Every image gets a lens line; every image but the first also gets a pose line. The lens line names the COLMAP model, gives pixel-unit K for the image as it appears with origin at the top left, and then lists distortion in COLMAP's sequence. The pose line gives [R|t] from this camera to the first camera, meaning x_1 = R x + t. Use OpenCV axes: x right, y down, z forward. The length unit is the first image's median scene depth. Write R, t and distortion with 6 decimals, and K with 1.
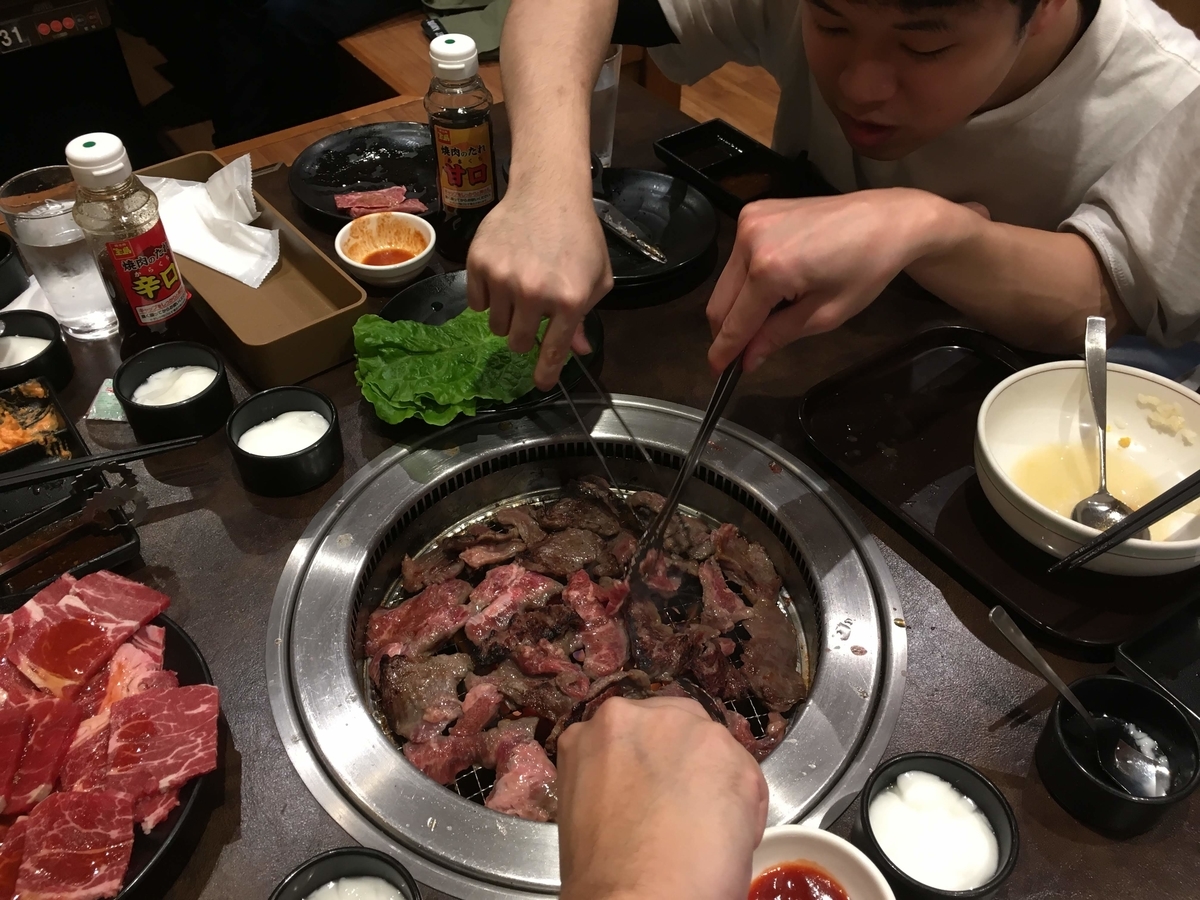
lens RADIAL K [[1018.1, 0, 600.0], [0, 1018.1, 450.0], [0, 0, 1]] dist [0.095446, -0.149740]
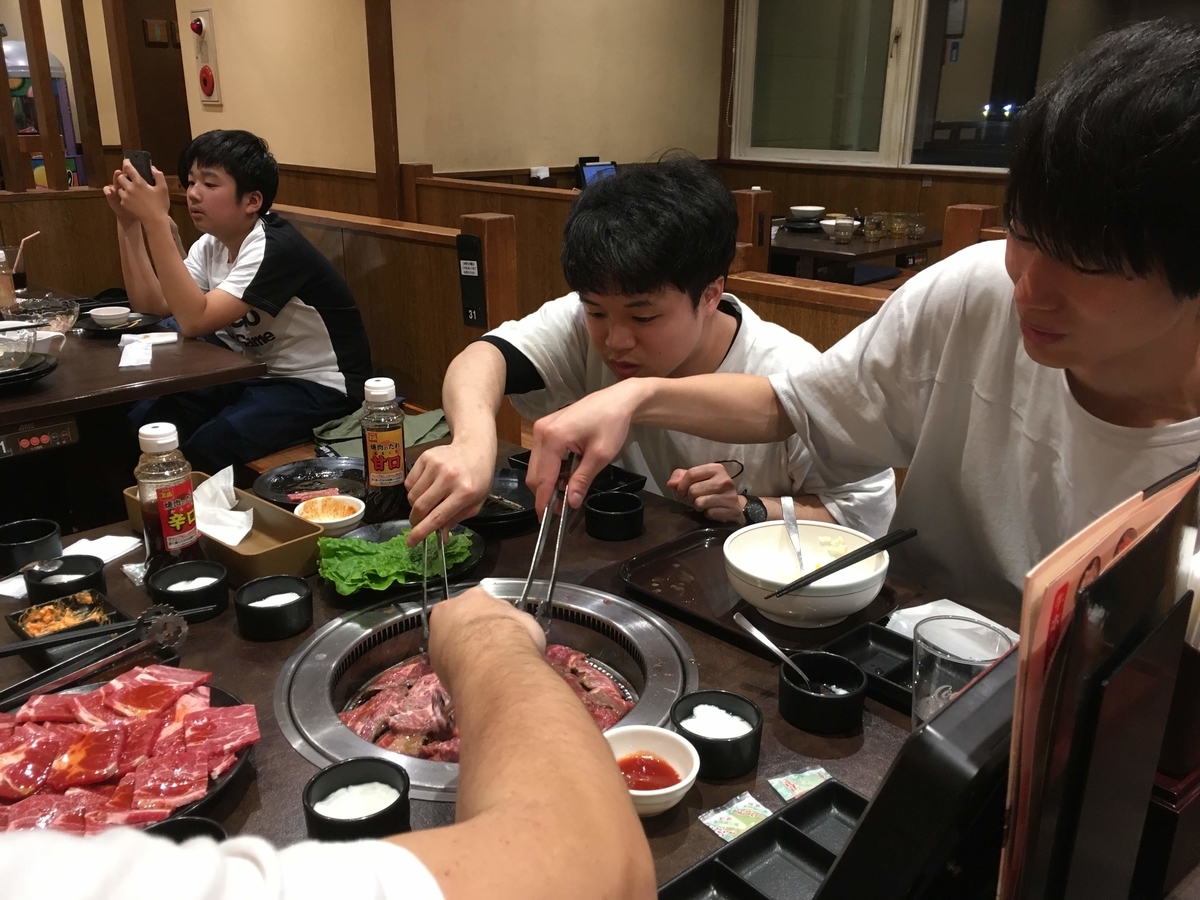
lens RADIAL K [[1018.1, 0, 600.0], [0, 1018.1, 450.0], [0, 0, 1]] dist [0.095446, -0.149740]
pose [[0.985637, -0.051514, 0.160831, -0.071914], [0.117645, 0.892690, -0.435044, 0.473022], [-0.121162, 0.447717, 0.885929, -0.442006]]
